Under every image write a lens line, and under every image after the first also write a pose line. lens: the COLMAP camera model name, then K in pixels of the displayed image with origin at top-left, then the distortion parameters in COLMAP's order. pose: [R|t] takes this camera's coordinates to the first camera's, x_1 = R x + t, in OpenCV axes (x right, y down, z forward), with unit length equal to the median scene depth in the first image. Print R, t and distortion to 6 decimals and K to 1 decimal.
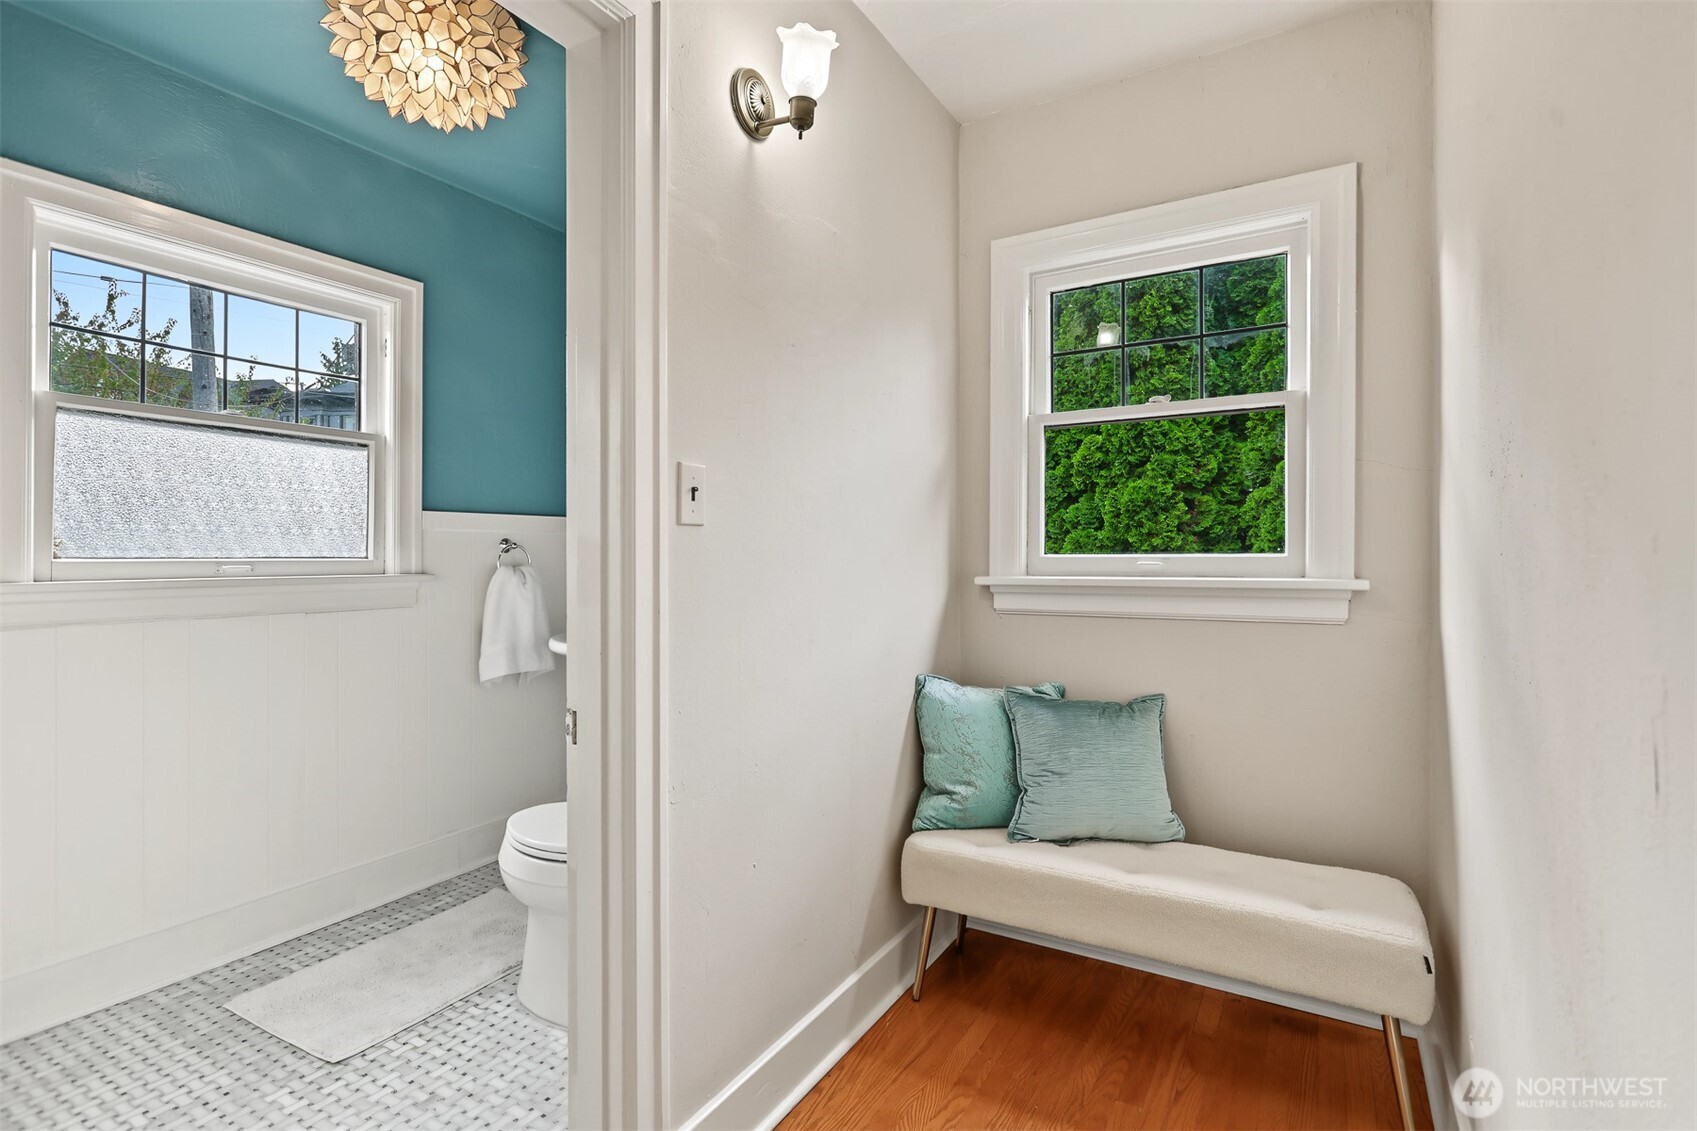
lens RADIAL K [[837.2, 0, 848.0], [0, 837.2, 558.7], [0, 0, 1]] dist [-0.001594, -0.000185]
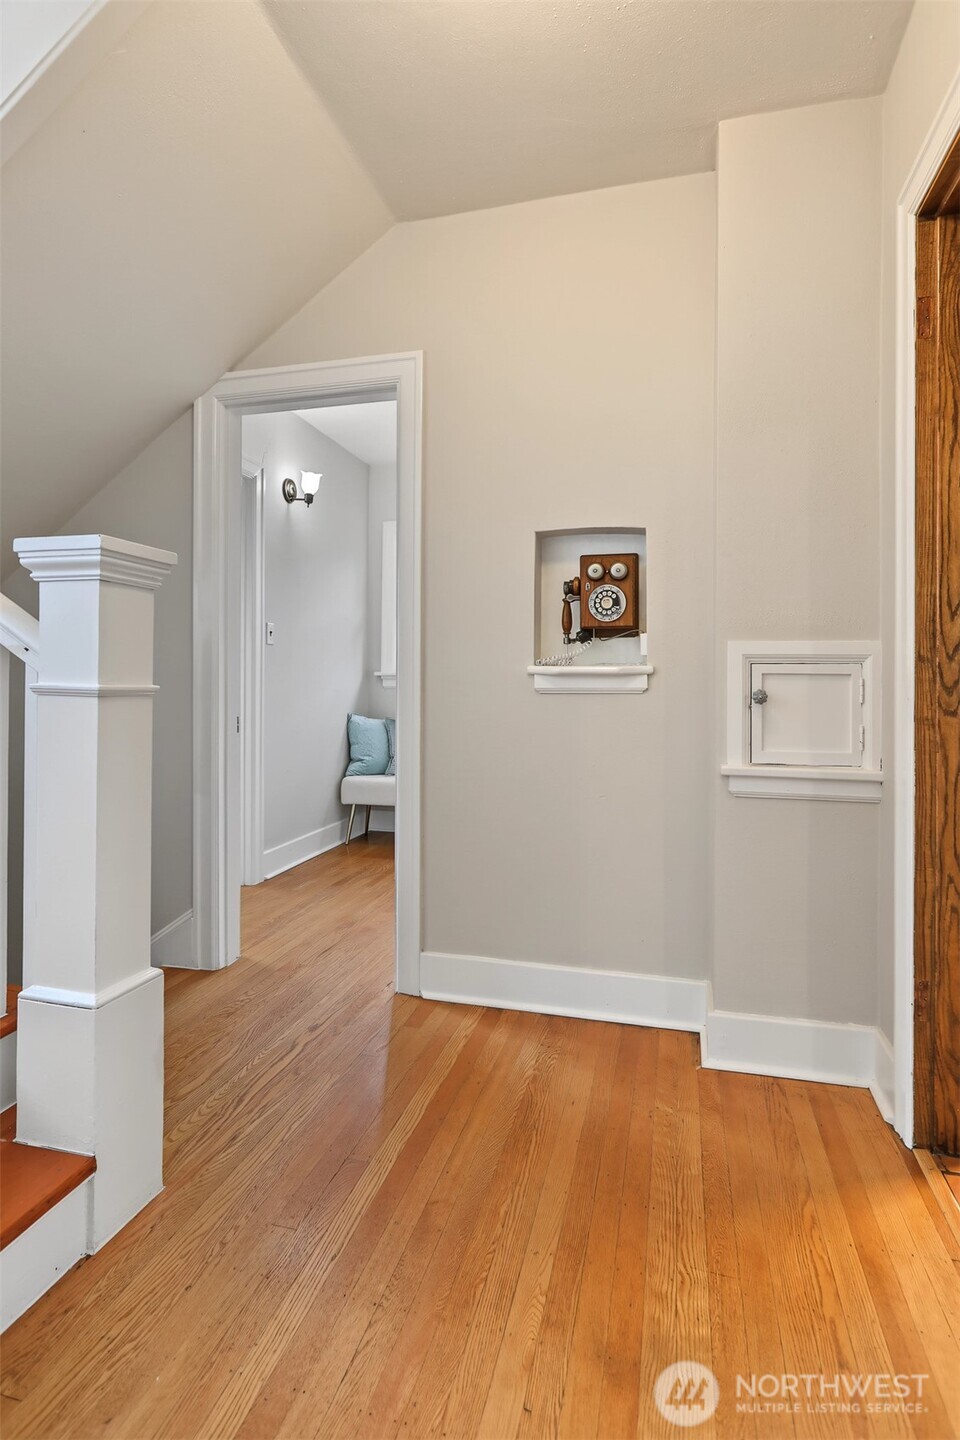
lens RADIAL K [[710.4, 0, 486.2], [0, 710.4, 685.6], [0, 0, 1]] dist [-0.001594, -0.000185]
pose [[0.961449, 0.007183, 0.274891, -0.096332], [-0.007096, 0.999974, -0.001308, 0.067407], [-0.274893, -0.000693, 0.961475, -1.053020]]
